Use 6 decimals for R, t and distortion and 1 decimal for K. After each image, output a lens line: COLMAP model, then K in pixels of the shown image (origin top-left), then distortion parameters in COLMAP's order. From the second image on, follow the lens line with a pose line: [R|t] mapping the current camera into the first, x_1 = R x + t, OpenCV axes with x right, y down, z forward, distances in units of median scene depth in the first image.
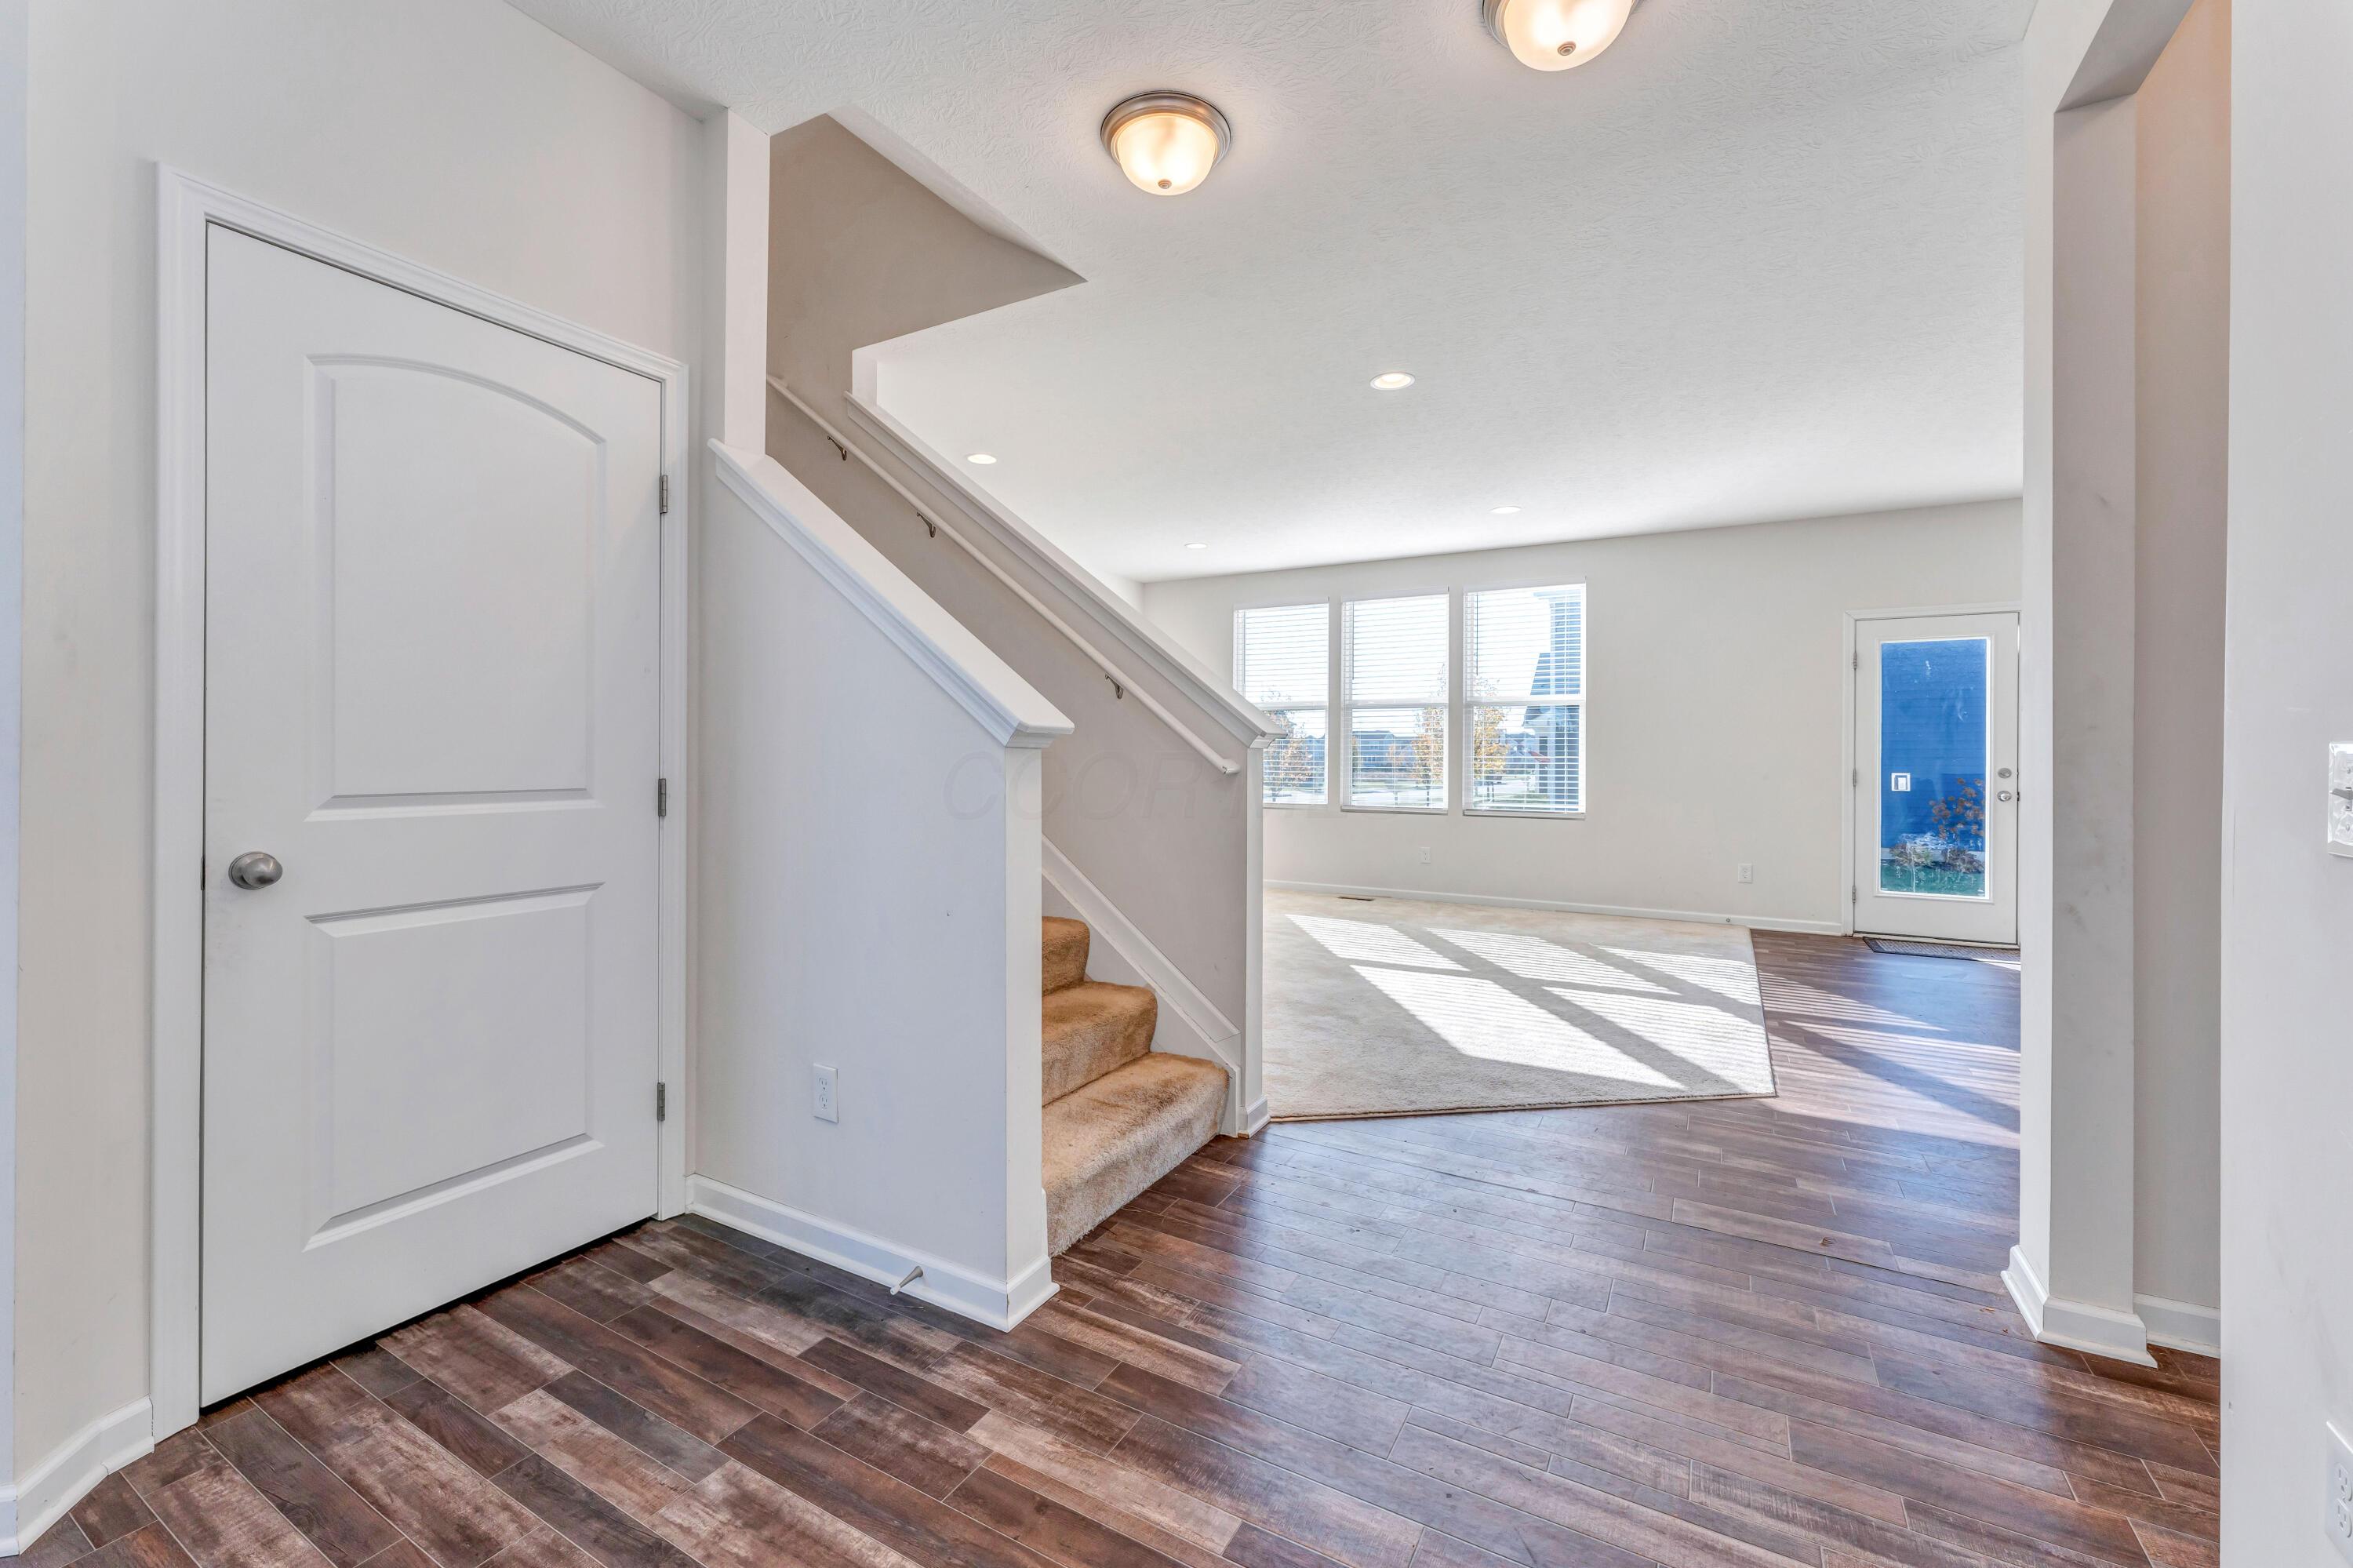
lens RADIAL K [[963.0, 0, 1172.6], [0, 963.0, 763.0], [0, 0, 1]] dist [0.000359, 0.000077]
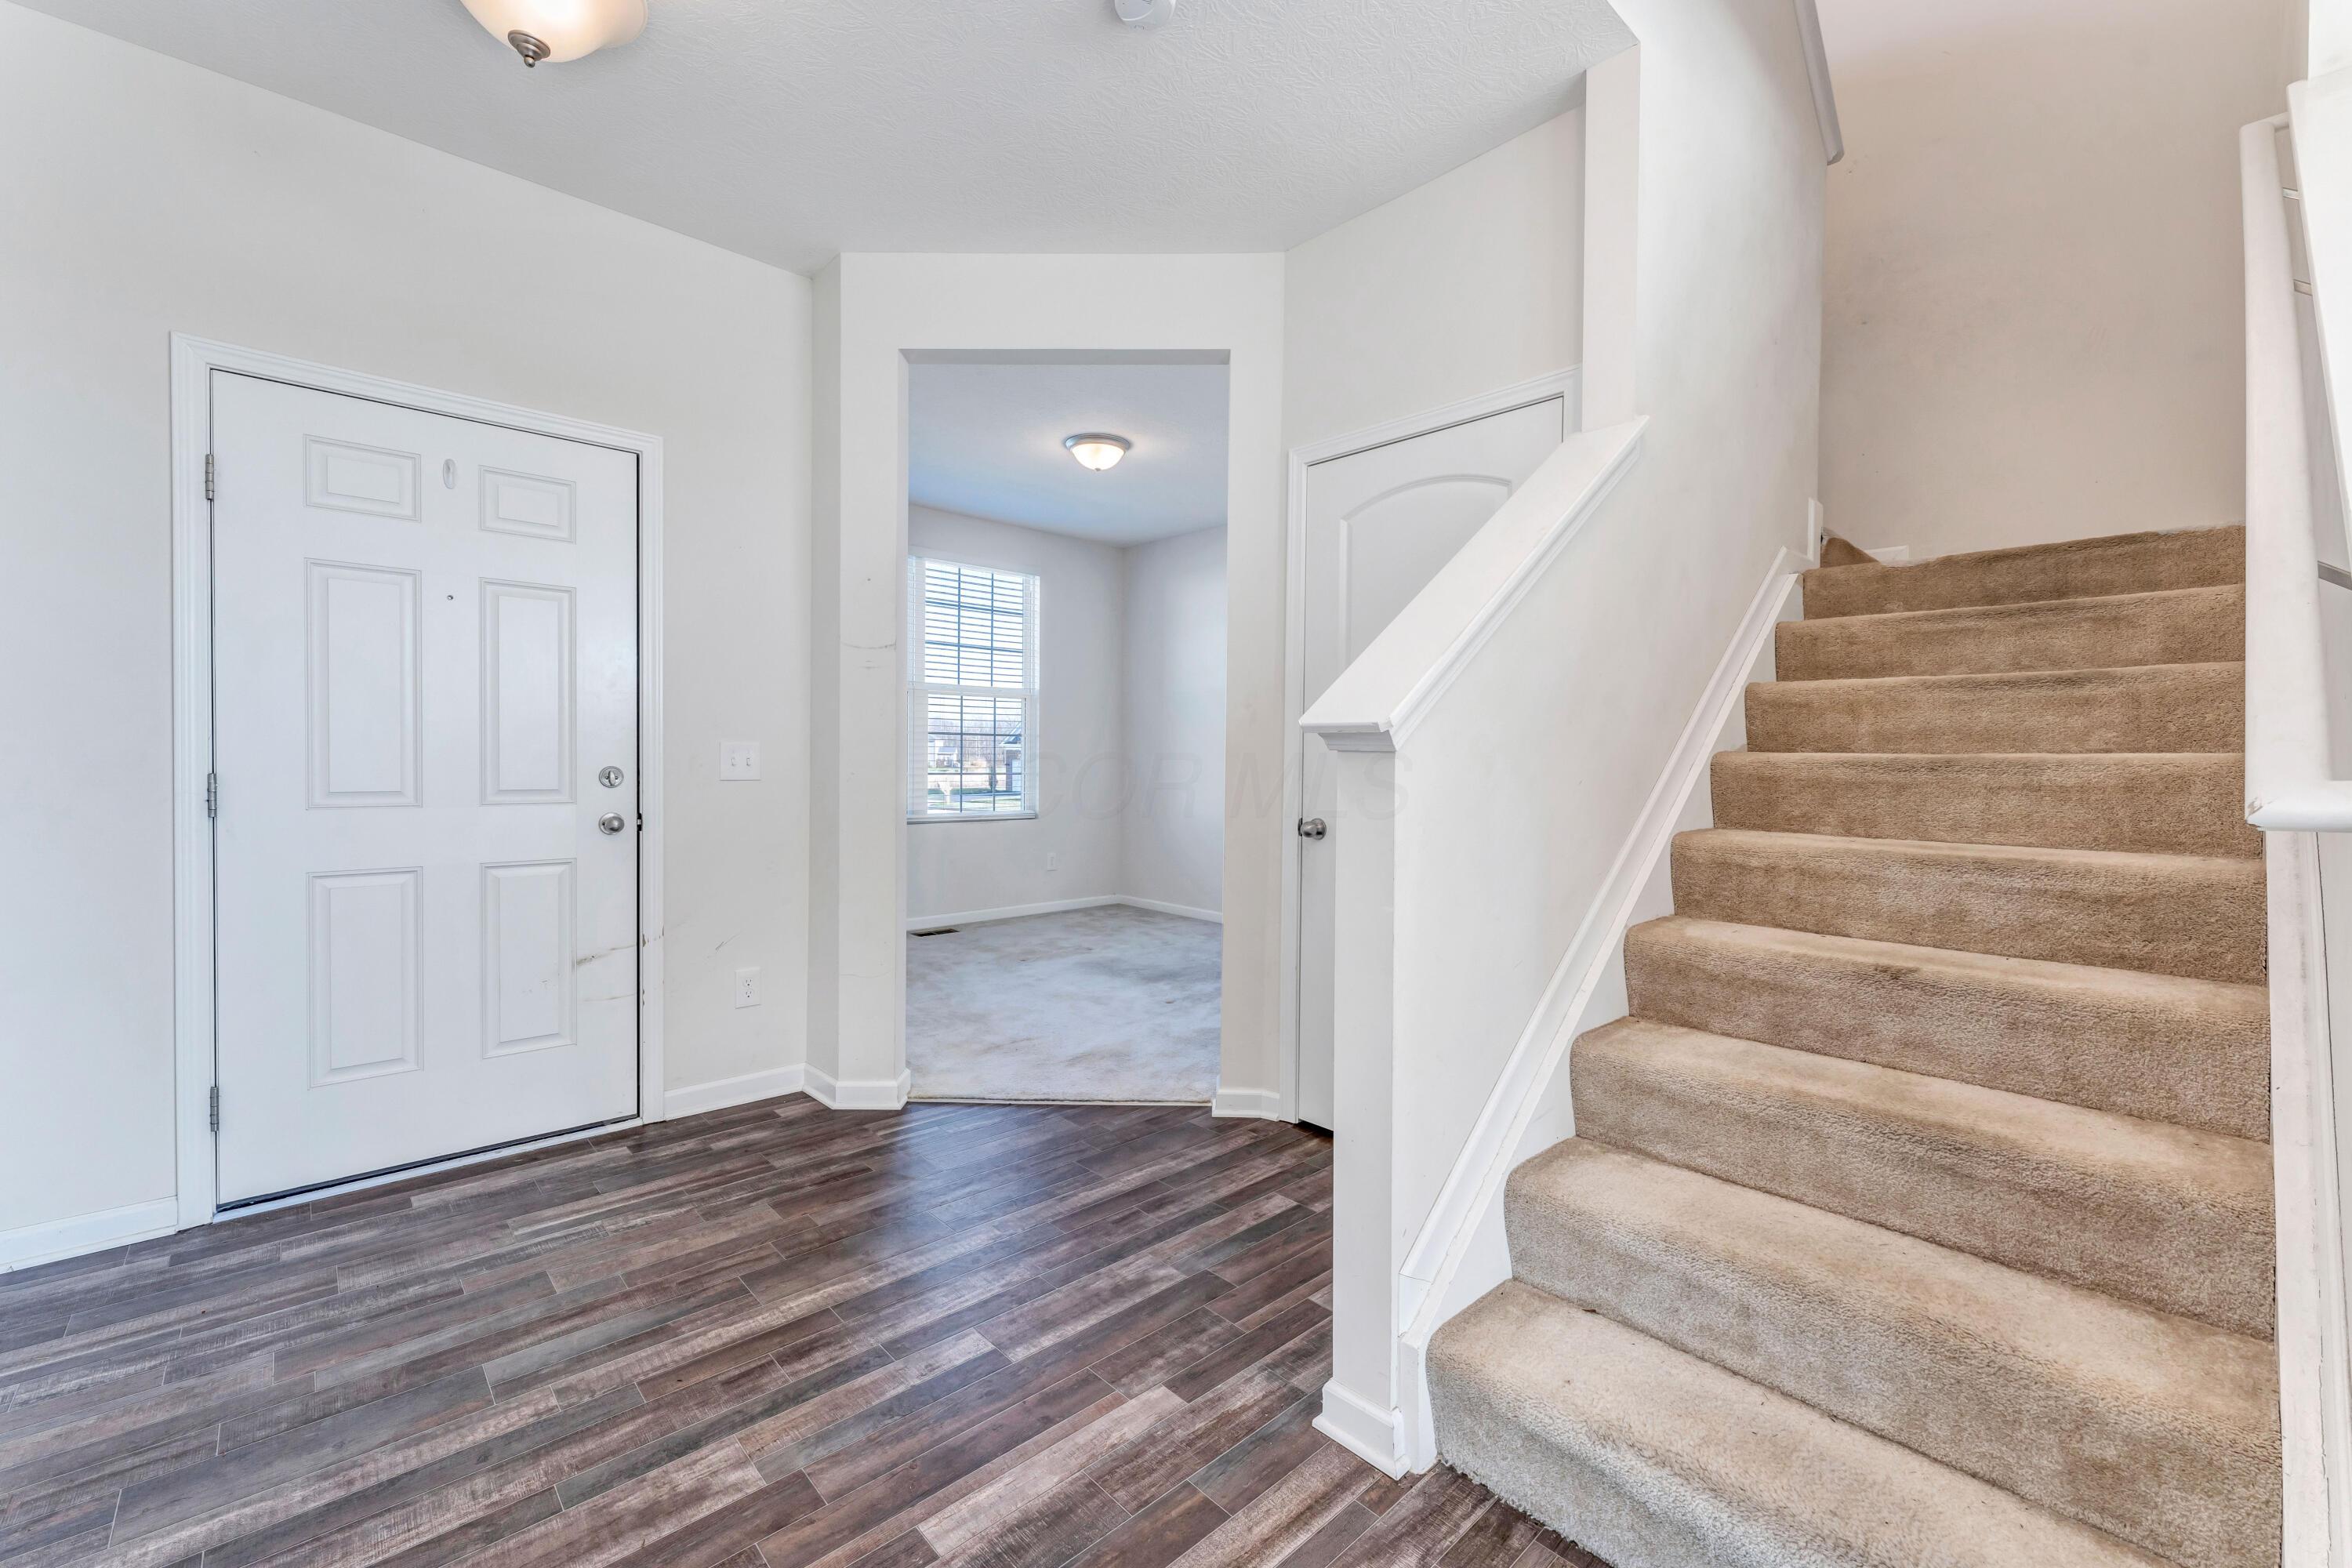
lens RADIAL K [[962.6, 0, 1171.6], [0, 962.6, 779.2], [0, 0, 1]] dist [0.000359, 0.000077]
pose [[-0.313452, 0.010591, -0.949545, 0.790710], [-0.010624, 0.999836, 0.014659, -0.000196], [0.949545, 0.014683, -0.313288, 1.322855]]
